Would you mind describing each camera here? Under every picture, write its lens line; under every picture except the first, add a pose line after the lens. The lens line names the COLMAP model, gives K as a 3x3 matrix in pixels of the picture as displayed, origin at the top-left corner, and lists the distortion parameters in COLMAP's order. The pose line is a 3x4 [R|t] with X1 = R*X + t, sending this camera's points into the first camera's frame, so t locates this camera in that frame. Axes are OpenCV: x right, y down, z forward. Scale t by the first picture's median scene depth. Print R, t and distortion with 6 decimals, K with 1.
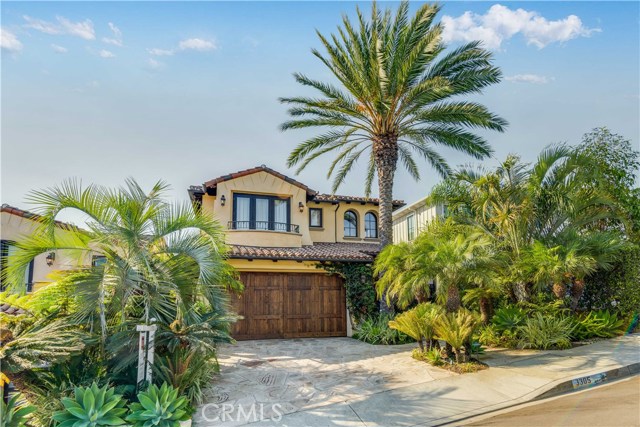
lens RADIAL K [[385.8, 0, 320.0], [0, 385.8, 213.5], [0, 0, 1]] dist [0.033482, -0.001143]
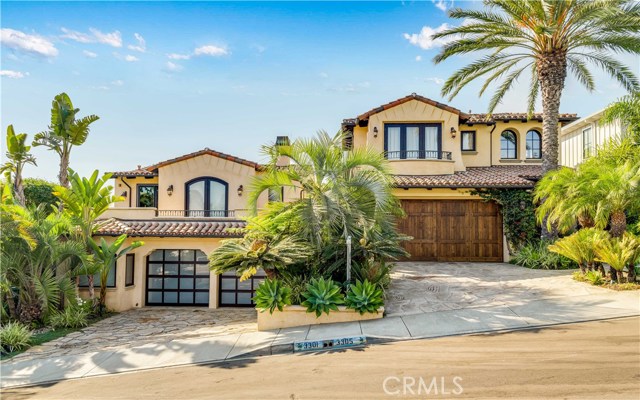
lens RADIAL K [[442.8, 0, 320.2], [0, 442.8, 209.4], [0, 0, 1]] dist [0.055506, -0.052137]
pose [[0.949894, -0.006831, -0.312499, -0.021168], [0.062552, 0.983692, 0.168633, -0.042522], [0.306251, -0.179730, 0.934830, -0.215994]]
